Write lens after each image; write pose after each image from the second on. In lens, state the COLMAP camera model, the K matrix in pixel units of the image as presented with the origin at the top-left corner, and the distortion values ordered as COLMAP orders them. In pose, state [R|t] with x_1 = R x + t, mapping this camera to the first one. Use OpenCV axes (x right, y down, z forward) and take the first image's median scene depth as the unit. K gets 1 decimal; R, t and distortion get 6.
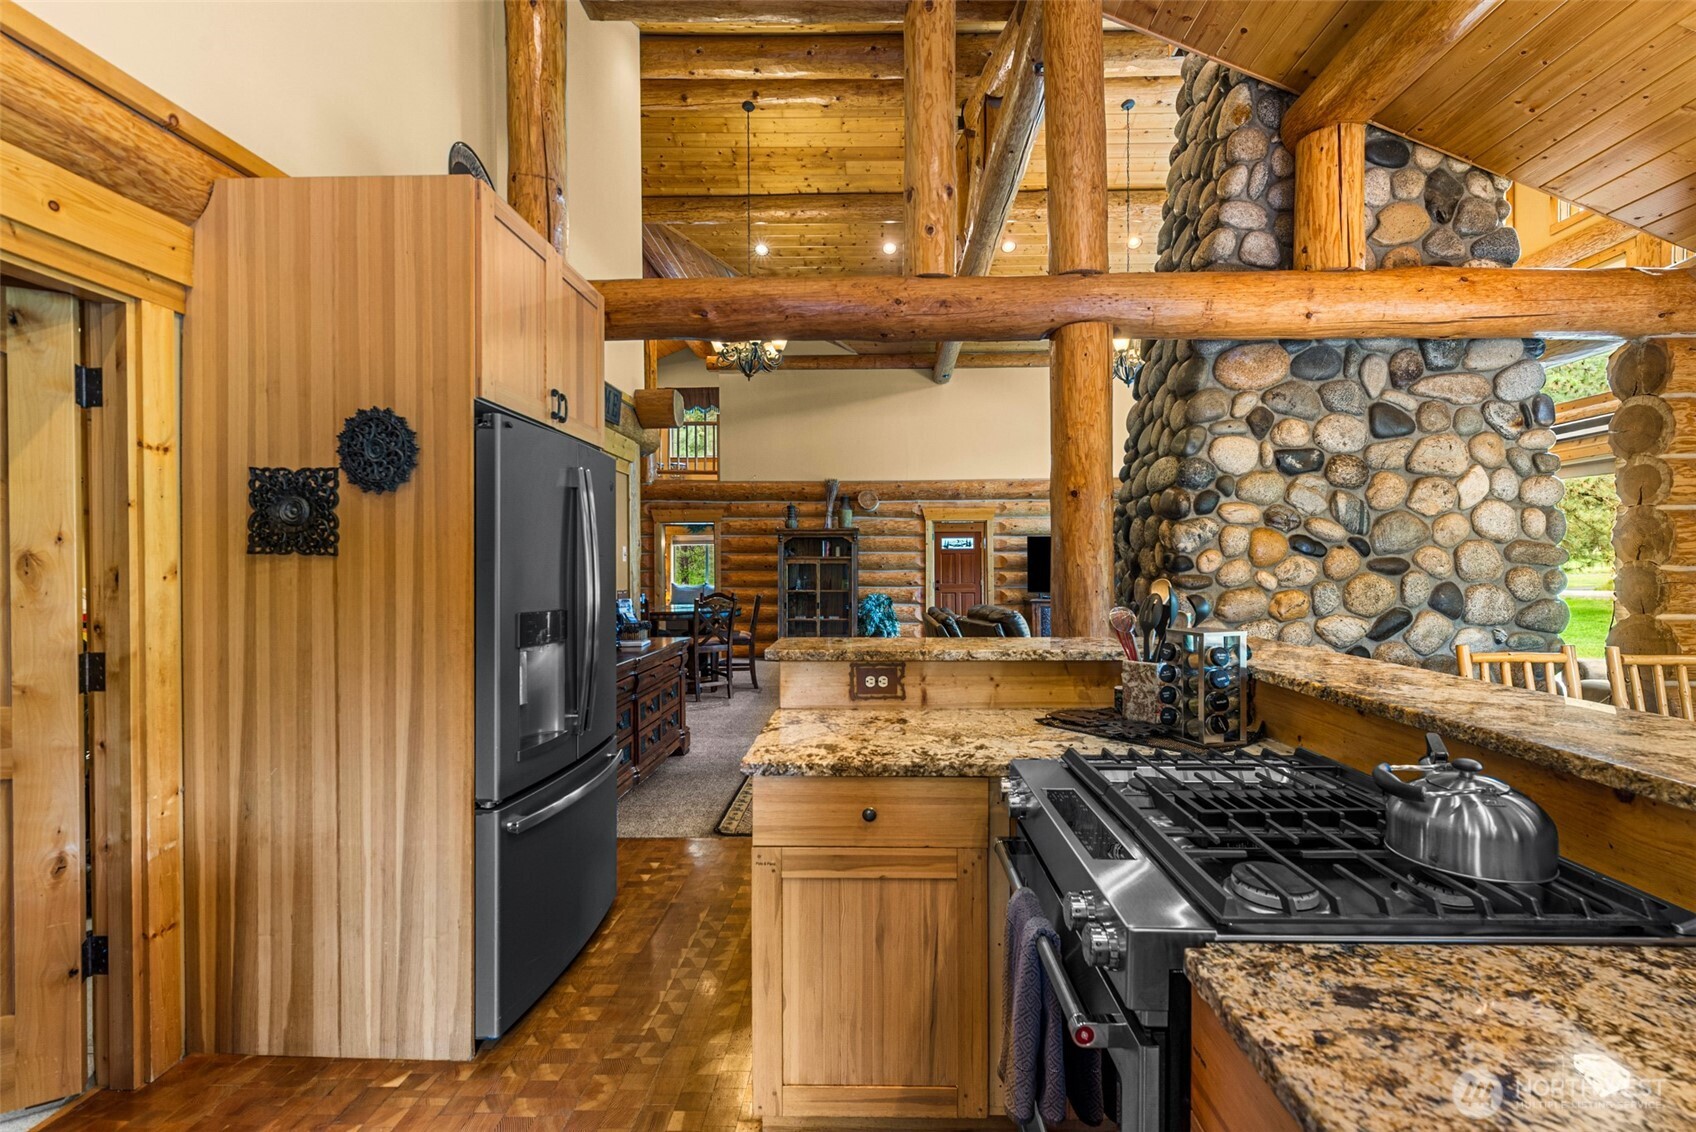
lens RADIAL K [[742.0, 0, 870.4], [0, 742.0, 570.0], [0, 0, 1]] dist [0.008208, -0.000113]
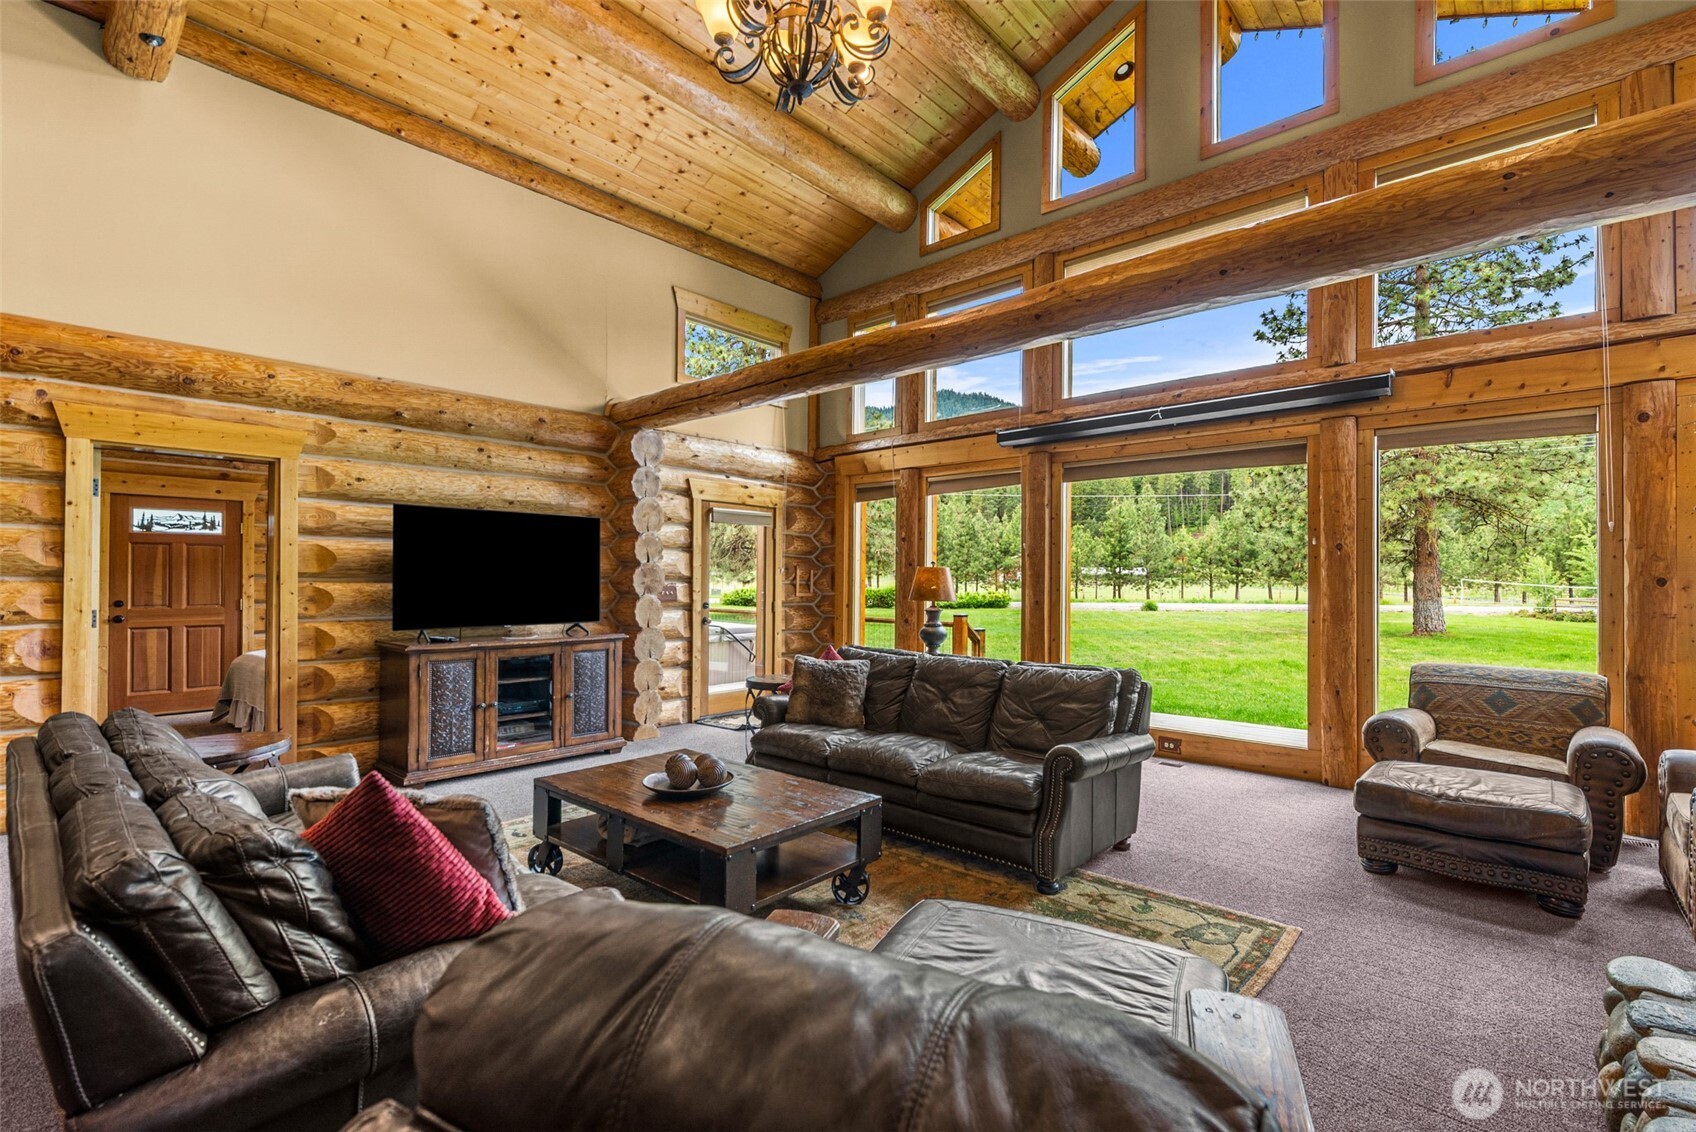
lens RADIAL K [[747.8, 0, 853.4], [0, 747.8, 578.0], [0, 0, 1]] dist [0.000998, -0.000130]
pose [[0.653312, 0.011072, 0.757008, 0.050400], [-0.006510, 0.999938, -0.009007, 0.001451], [-0.757061, 0.000957, 0.653343, 0.482859]]
